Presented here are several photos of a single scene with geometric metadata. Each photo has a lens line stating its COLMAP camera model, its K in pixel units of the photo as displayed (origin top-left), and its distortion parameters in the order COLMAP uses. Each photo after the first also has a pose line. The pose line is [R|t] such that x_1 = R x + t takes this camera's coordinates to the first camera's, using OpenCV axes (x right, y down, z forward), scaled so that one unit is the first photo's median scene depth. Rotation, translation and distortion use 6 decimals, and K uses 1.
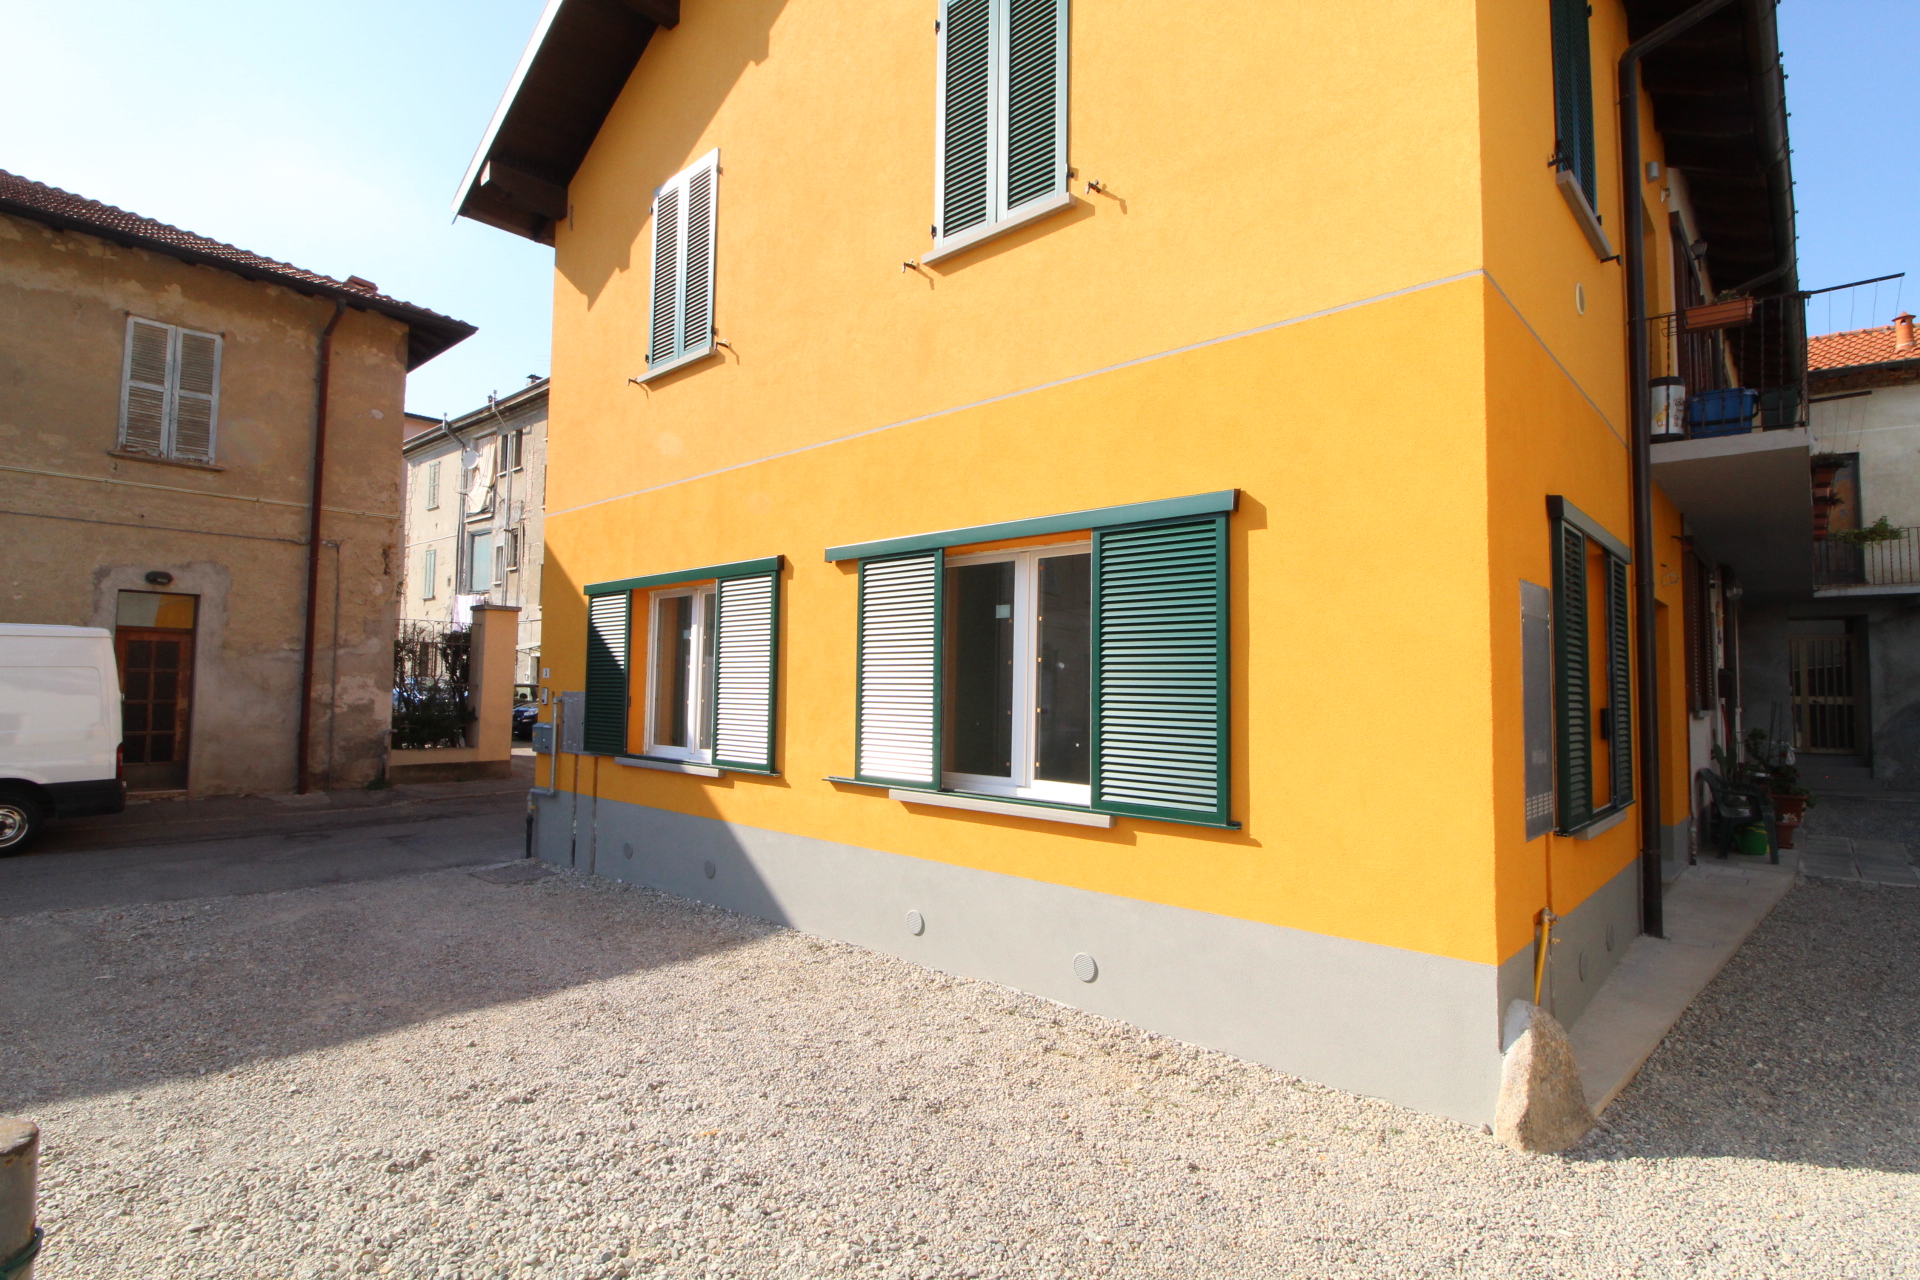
lens RADIAL K [[939.3, 0, 960.0], [0, 939.3, 640.0], [0, 0, 1]] dist [-0.000910, -0.000026]
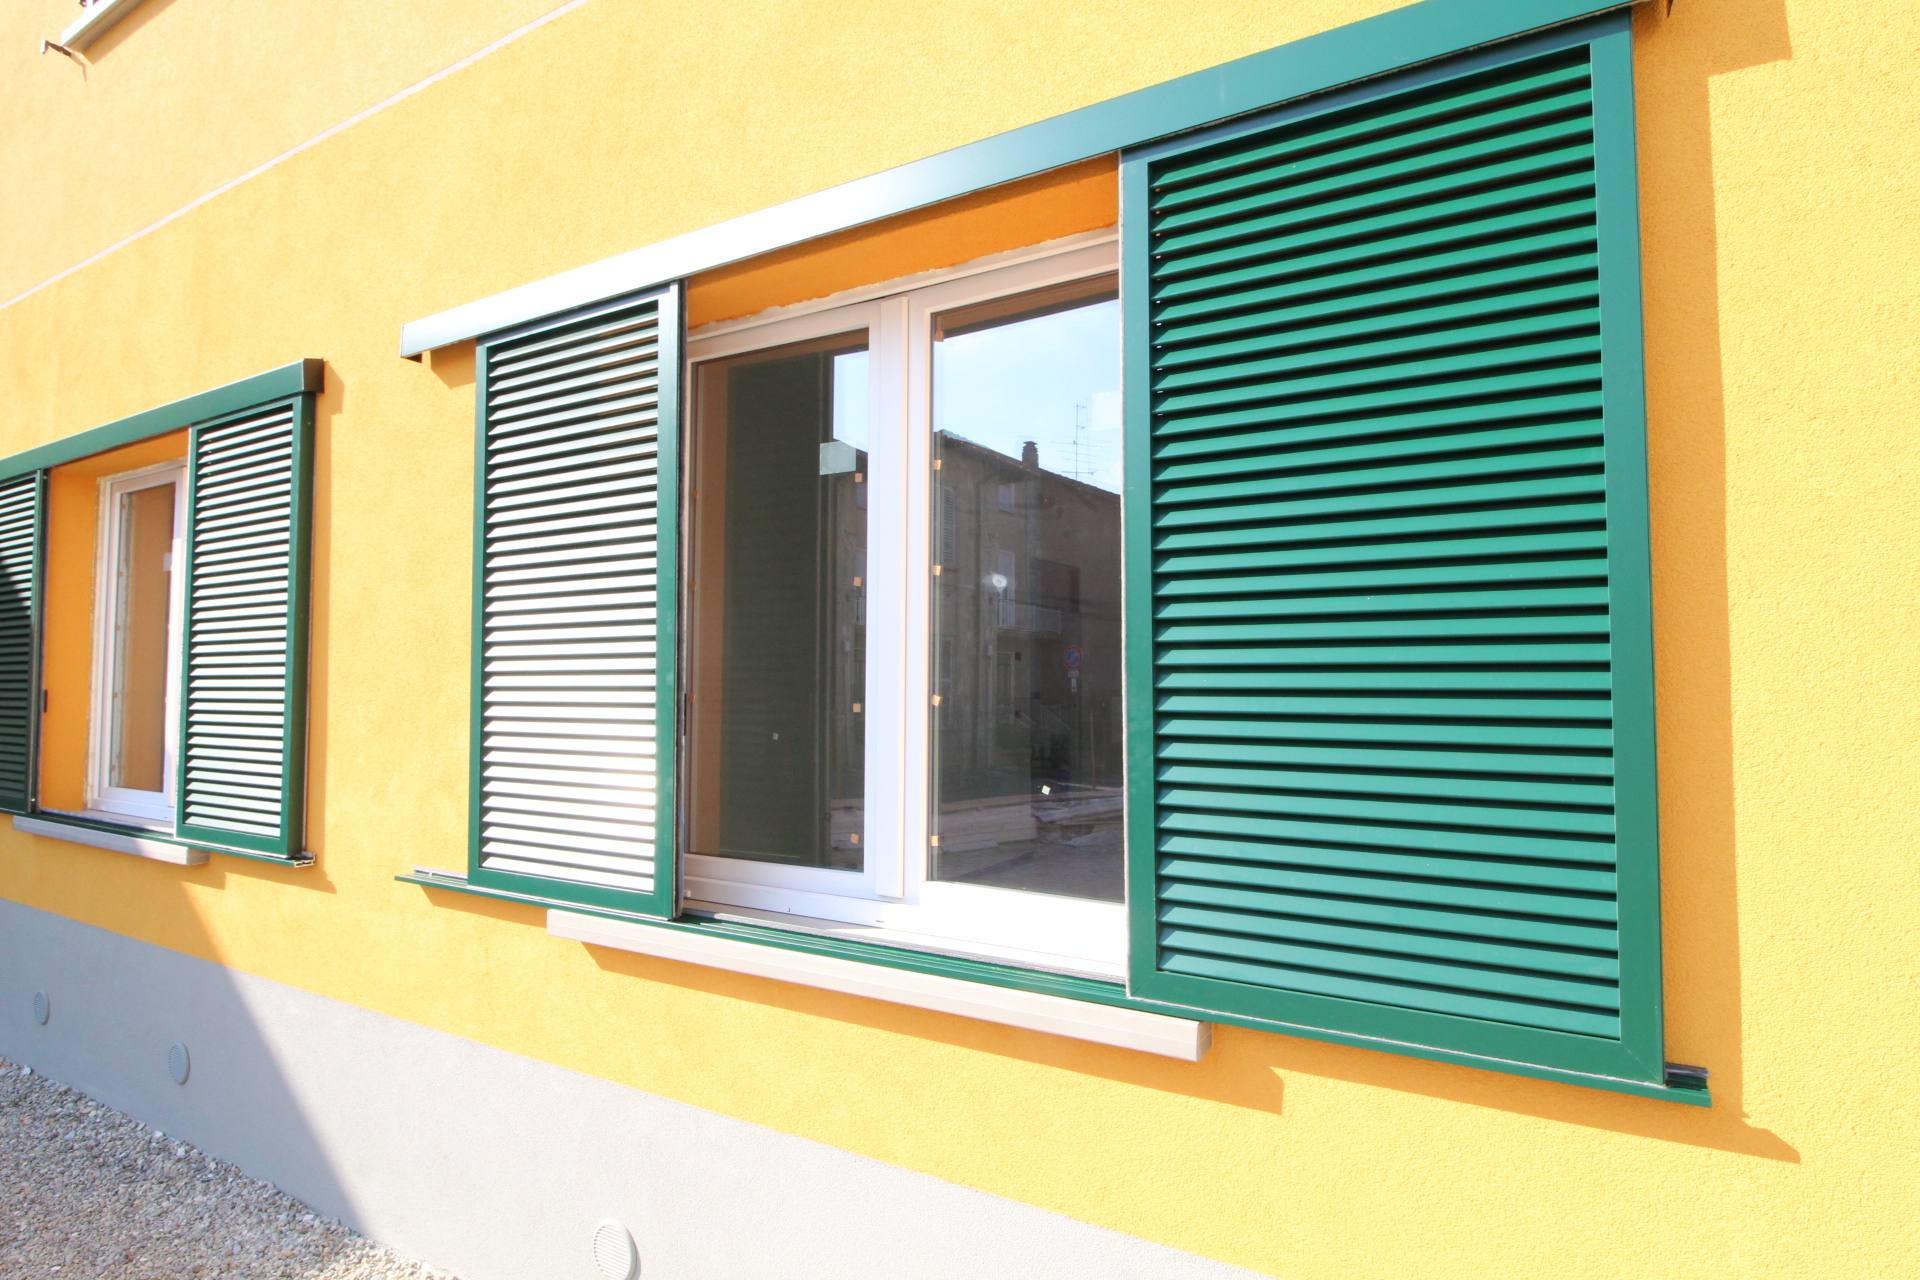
lens RADIAL K [[1060.5, 0, 960.0], [0, 1060.5, 640.0], [0, 0, 1]] dist [-0.000819, 0.000467]
pose [[0.980366, -0.002522, 0.197171, 0.006917], [0.001256, 0.999978, 0.006543, 0.042913], [-0.197183, -0.006167, 0.980347, 0.523506]]
